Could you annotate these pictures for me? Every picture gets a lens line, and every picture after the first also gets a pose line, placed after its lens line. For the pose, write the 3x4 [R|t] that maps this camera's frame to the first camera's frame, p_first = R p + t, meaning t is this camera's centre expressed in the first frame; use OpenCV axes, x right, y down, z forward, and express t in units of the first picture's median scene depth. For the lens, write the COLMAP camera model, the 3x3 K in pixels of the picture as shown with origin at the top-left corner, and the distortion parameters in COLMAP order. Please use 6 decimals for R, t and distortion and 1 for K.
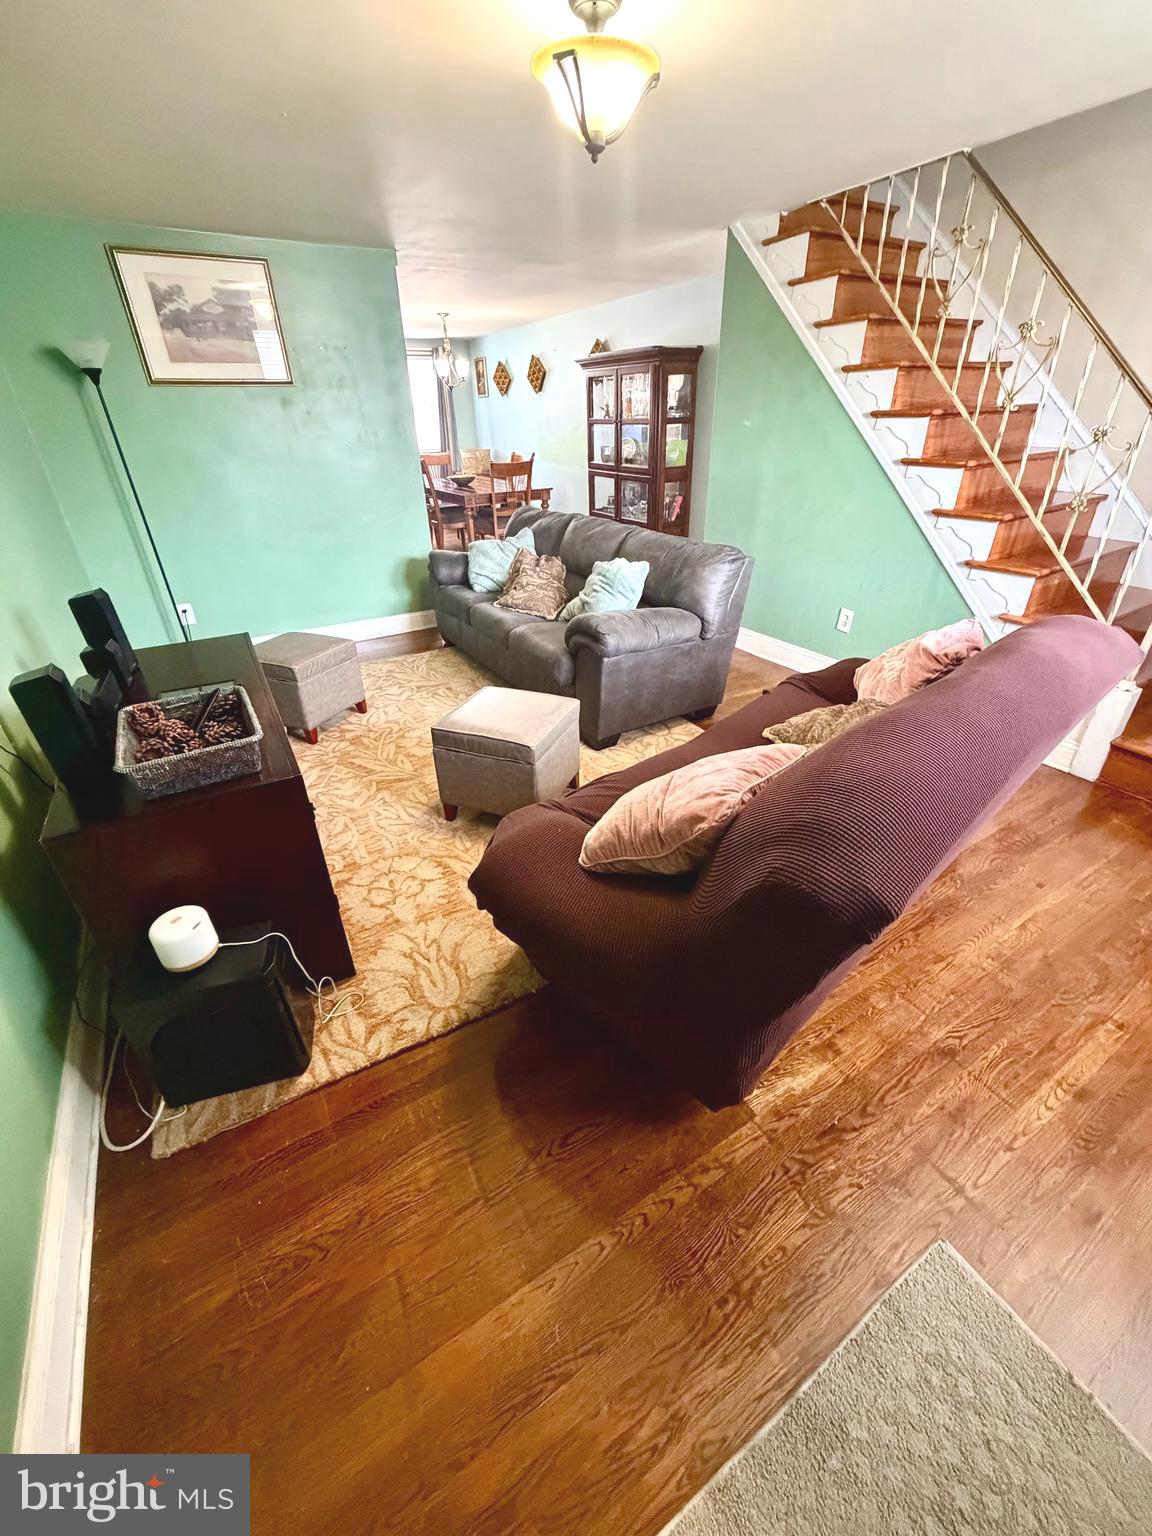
lens RADIAL K [[615.0, 0, 565.2], [0, 615.0, 759.7], [0, 0, 1]] dist [-0.000267, 0.004196]
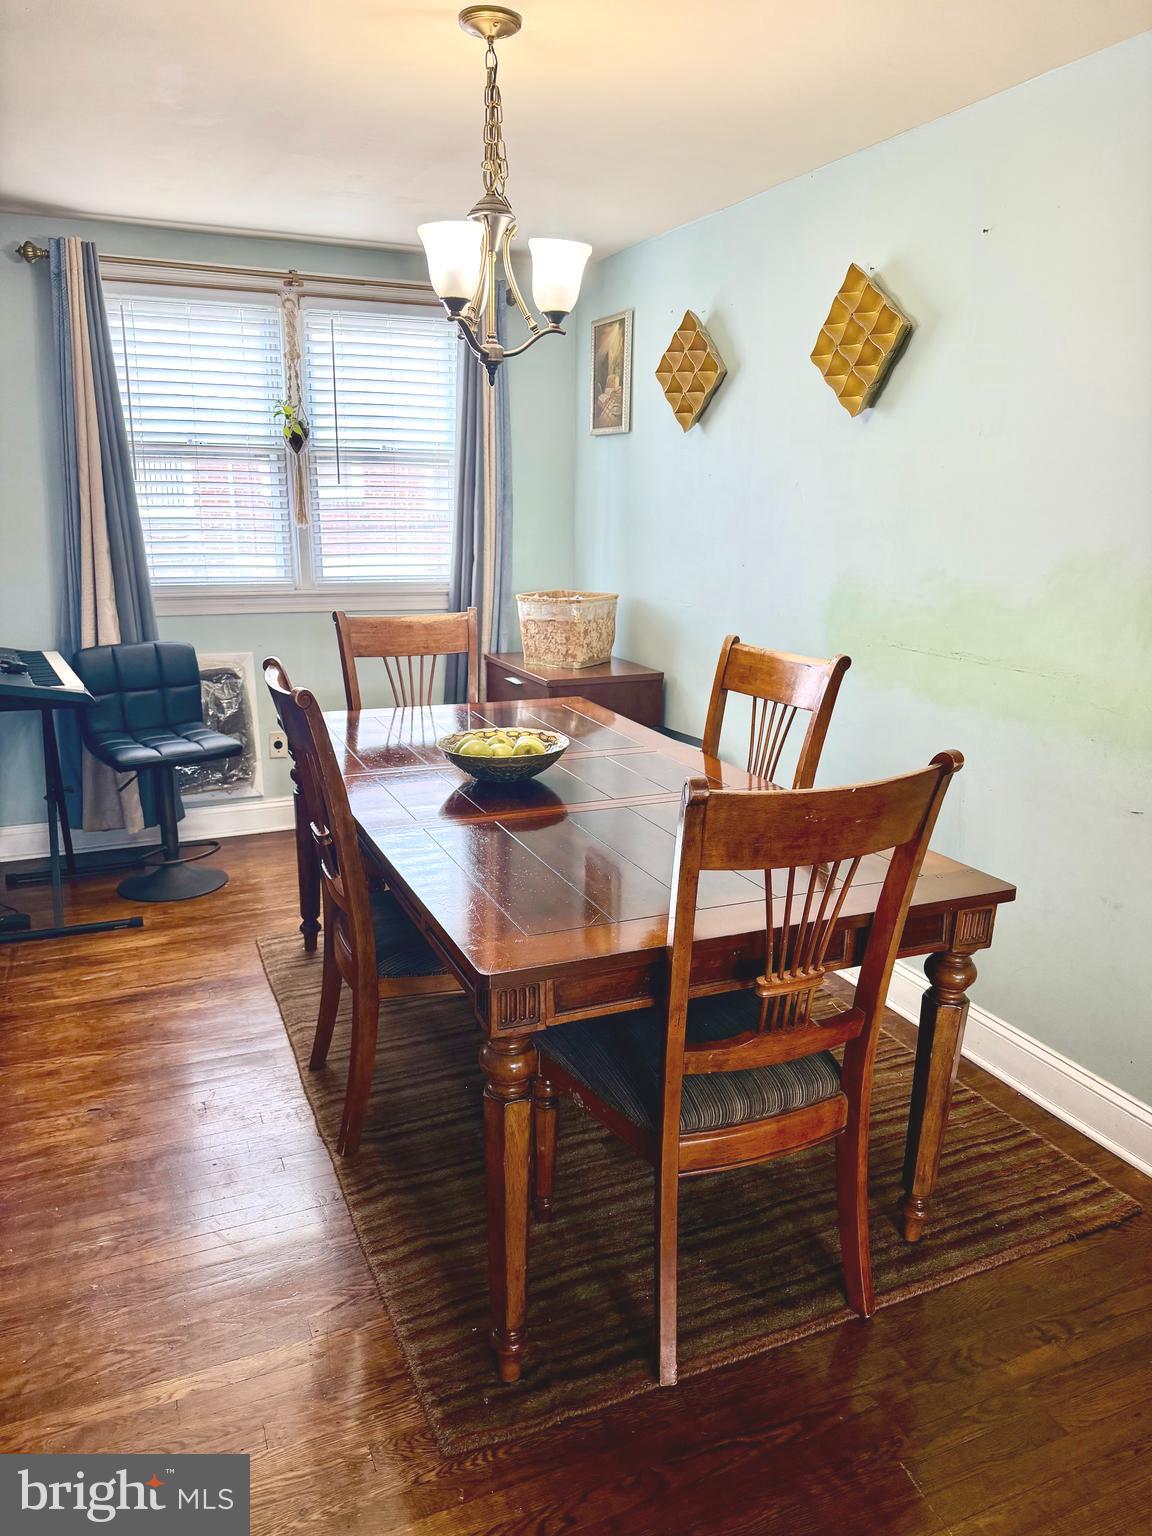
lens RADIAL K [[1080.3, 0, 565.2], [0, 1080.3, 759.7], [0, 0, 1]] dist [0.033234, -0.054176]
pose [[0.991483, 0.067056, -0.111648, -0.121164], [-0.094208, 0.961186, -0.259318, -0.422767], [0.089926, 0.267628, 0.959317, 0.756011]]
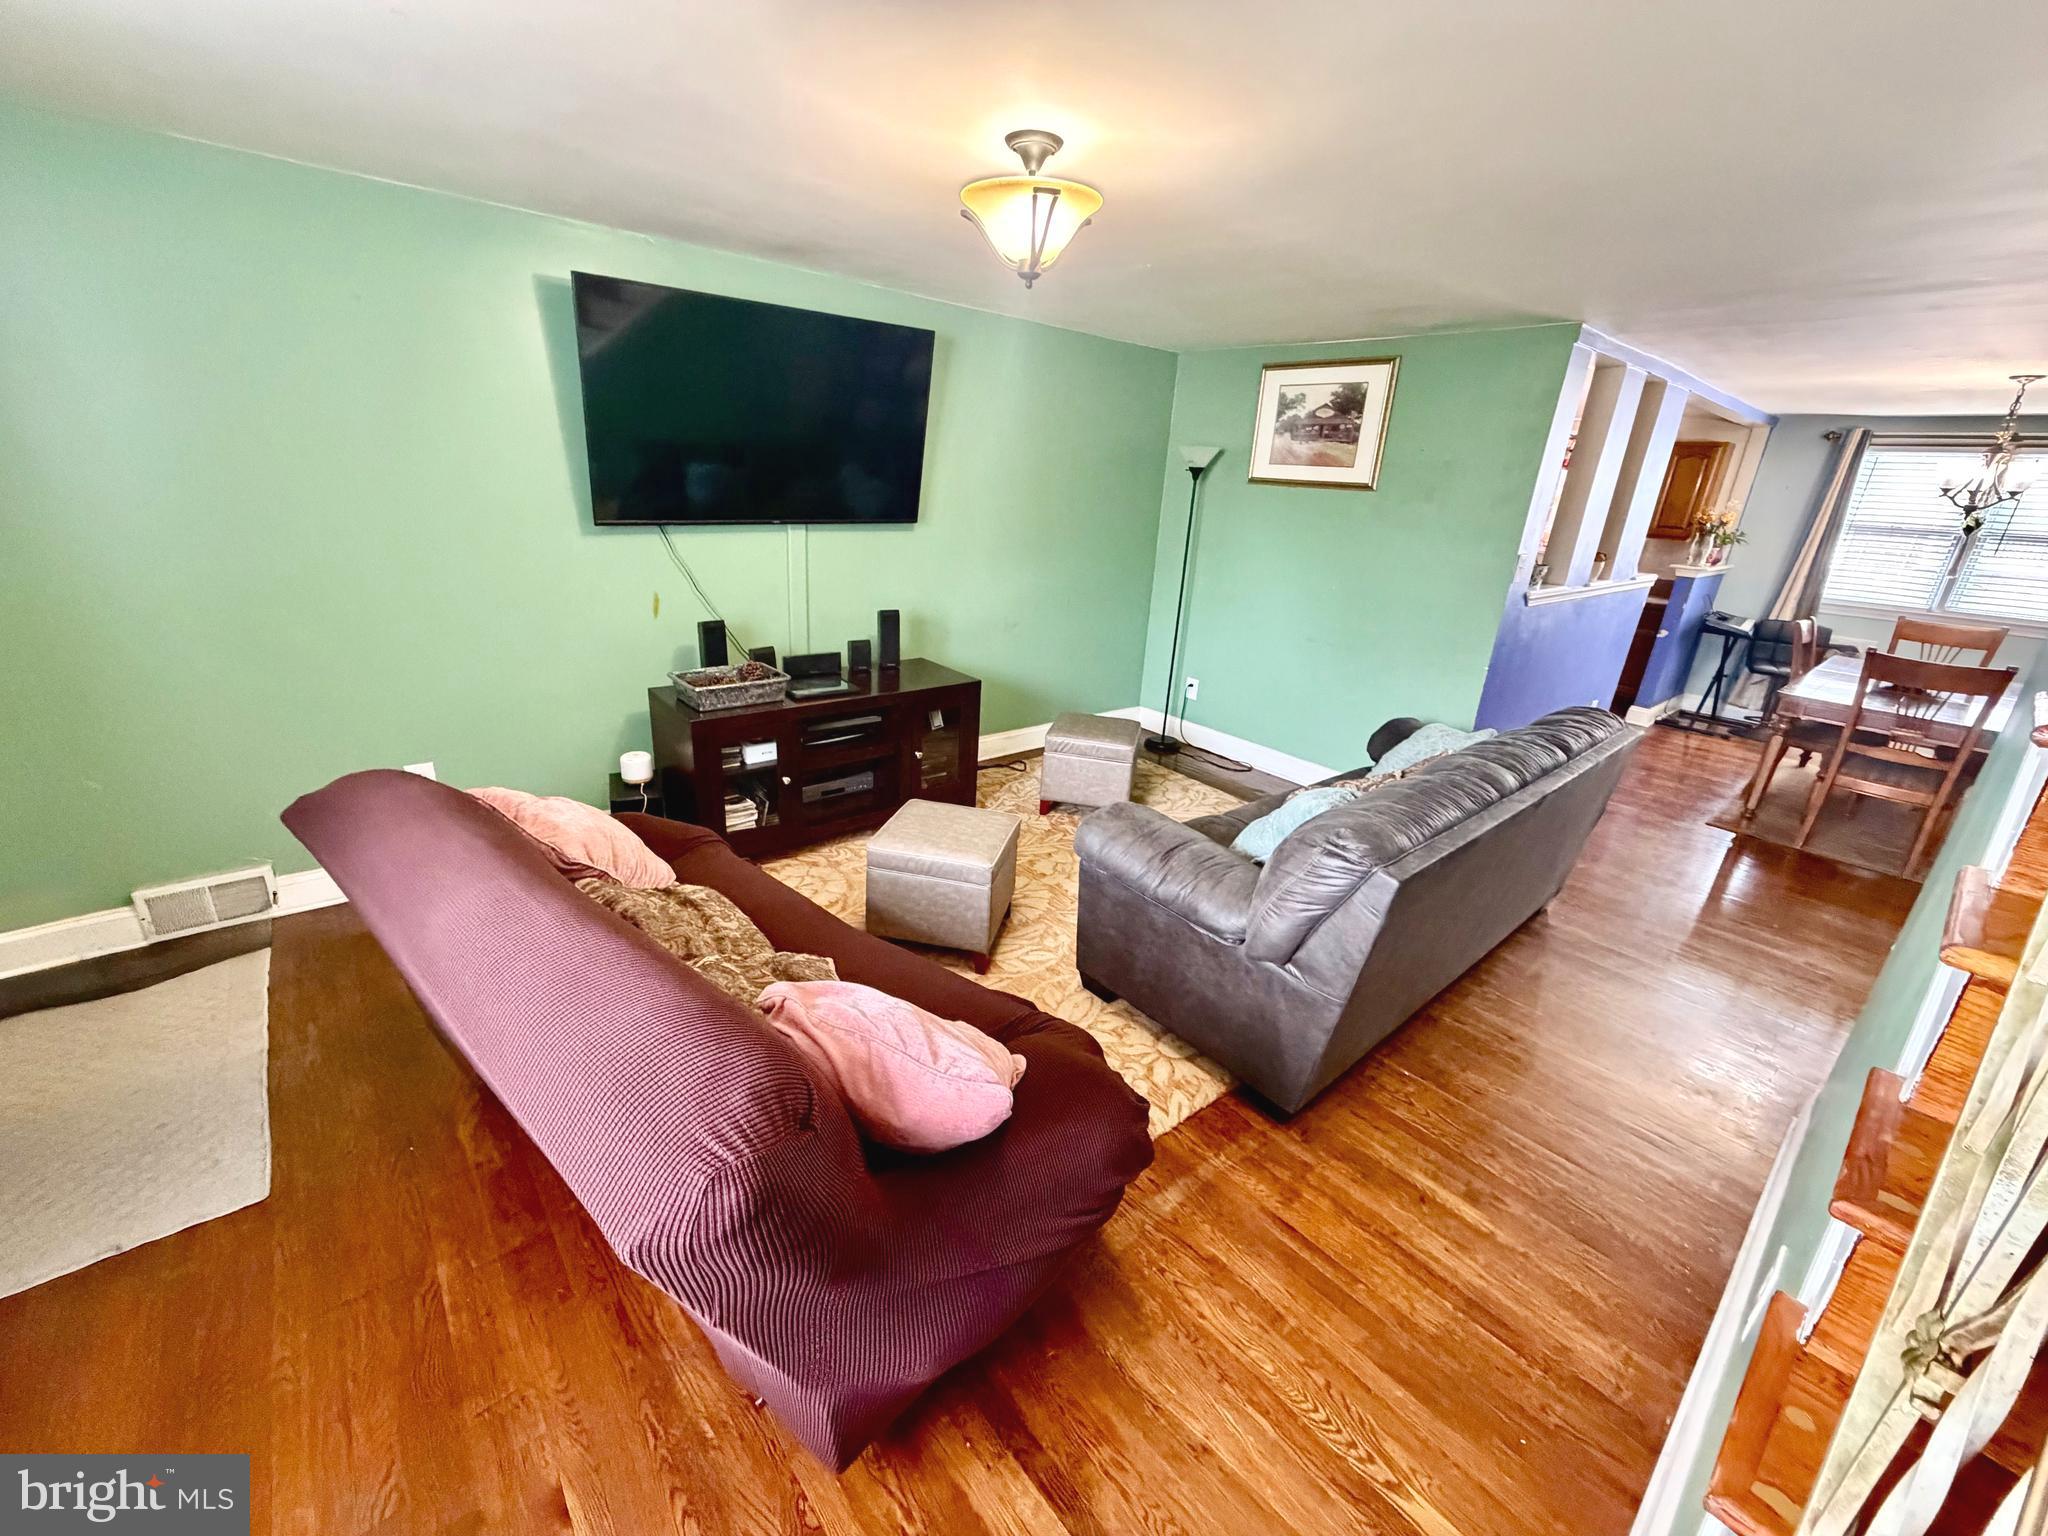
lens RADIAL K [[820.0, 0, 1024.8], [0, 820.0, 760.4], [0, 0, 1]] dist [-0.000267, 0.004196]
pose [[0.167470, 0.361787, -0.917095, 0.400516], [-0.538113, 0.812988, 0.222453, -0.197102], [0.826068, 0.456247, 0.330834, 0.266779]]
